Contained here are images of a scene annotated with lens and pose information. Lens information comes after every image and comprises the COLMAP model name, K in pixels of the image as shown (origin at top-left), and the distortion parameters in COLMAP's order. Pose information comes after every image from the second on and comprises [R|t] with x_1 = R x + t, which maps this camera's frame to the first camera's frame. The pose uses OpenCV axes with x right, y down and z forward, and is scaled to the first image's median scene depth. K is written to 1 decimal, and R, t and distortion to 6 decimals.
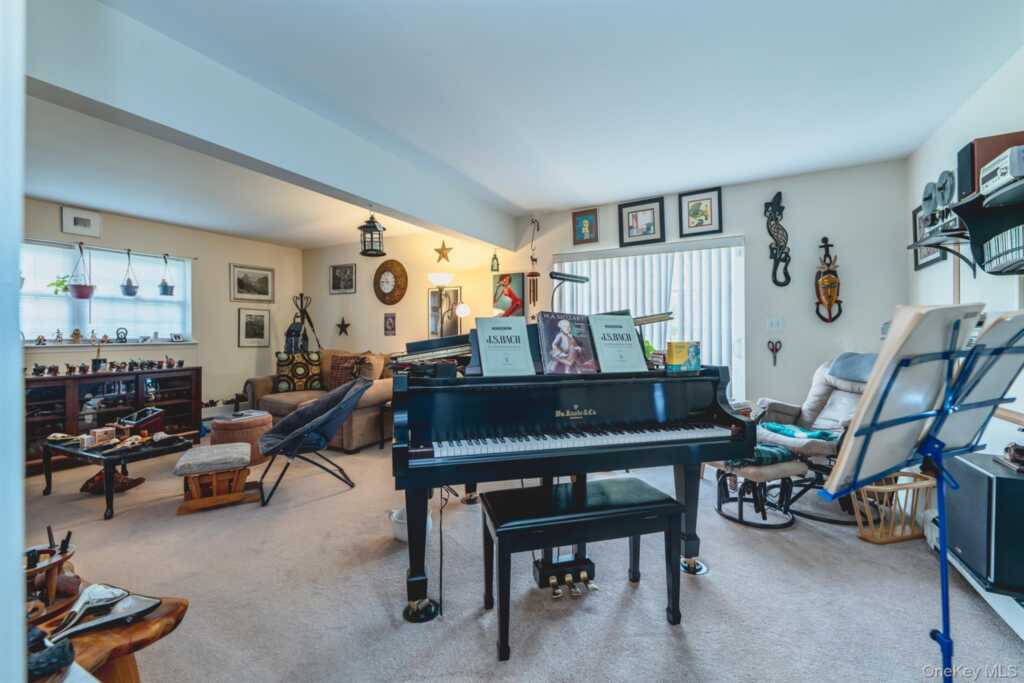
lens RADIAL K [[405.0, 0, 517.3], [0, 405.0, 363.9], [0, 0, 1]] dist [0.000209, -0.000013]
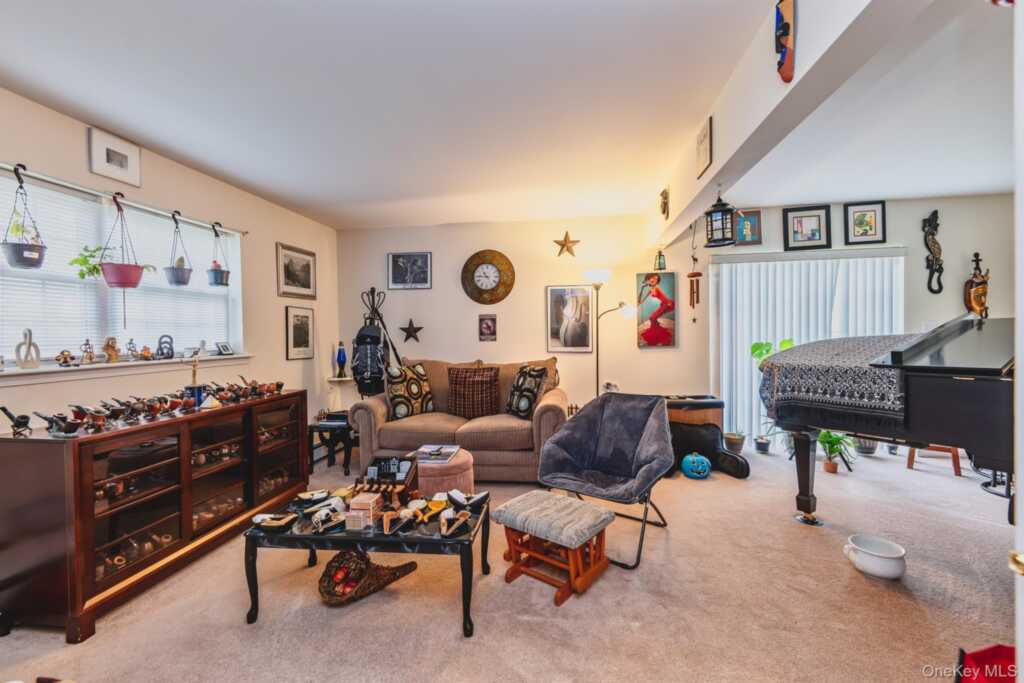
lens RADIAL K [[415.8, 0, 534.4], [0, 415.8, 374.5], [0, 0, 1]] dist [0.000260, 0.000052]
pose [[0.945756, -0.039942, 0.322414, -0.686959], [0.033977, 0.999132, 0.024109, -0.025445], [-0.323097, -0.011847, 0.946292, 0.212776]]
